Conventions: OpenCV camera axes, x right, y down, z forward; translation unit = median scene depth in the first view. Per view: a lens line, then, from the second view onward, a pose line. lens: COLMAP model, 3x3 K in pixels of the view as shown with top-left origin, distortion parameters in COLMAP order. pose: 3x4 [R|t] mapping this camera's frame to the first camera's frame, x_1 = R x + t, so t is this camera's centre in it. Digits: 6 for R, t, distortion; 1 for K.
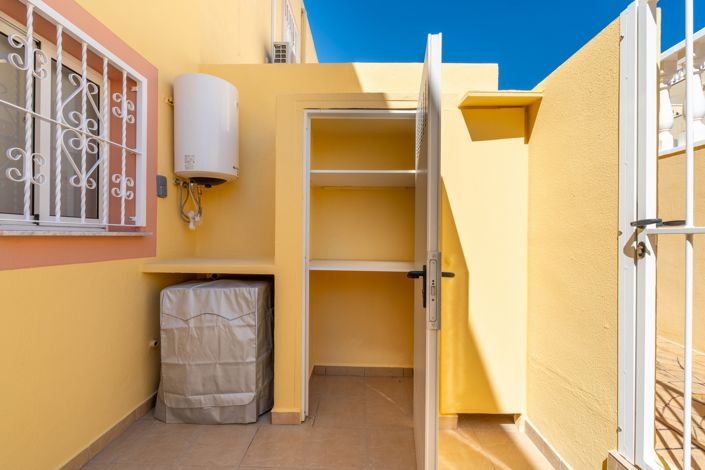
lens RADIAL K [[295.6, 0, 354.8], [0, 295.6, 236.1], [0, 0, 1]] dist [-0.005593, -0.000018]
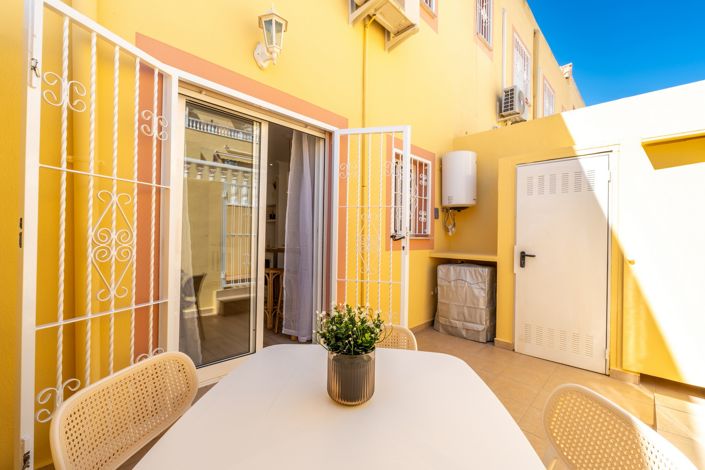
lens RADIAL K [[295.6, 0, 354.8], [0, 295.6, 236.1], [0, 0, 1]] dist [-0.005593, -0.000018]
pose [[0.724300, 0.002383, -0.689481, 0.332090], [-0.007789, 0.999958, -0.004726, -0.007140], [0.689441, 0.008794, 0.724288, -0.872947]]
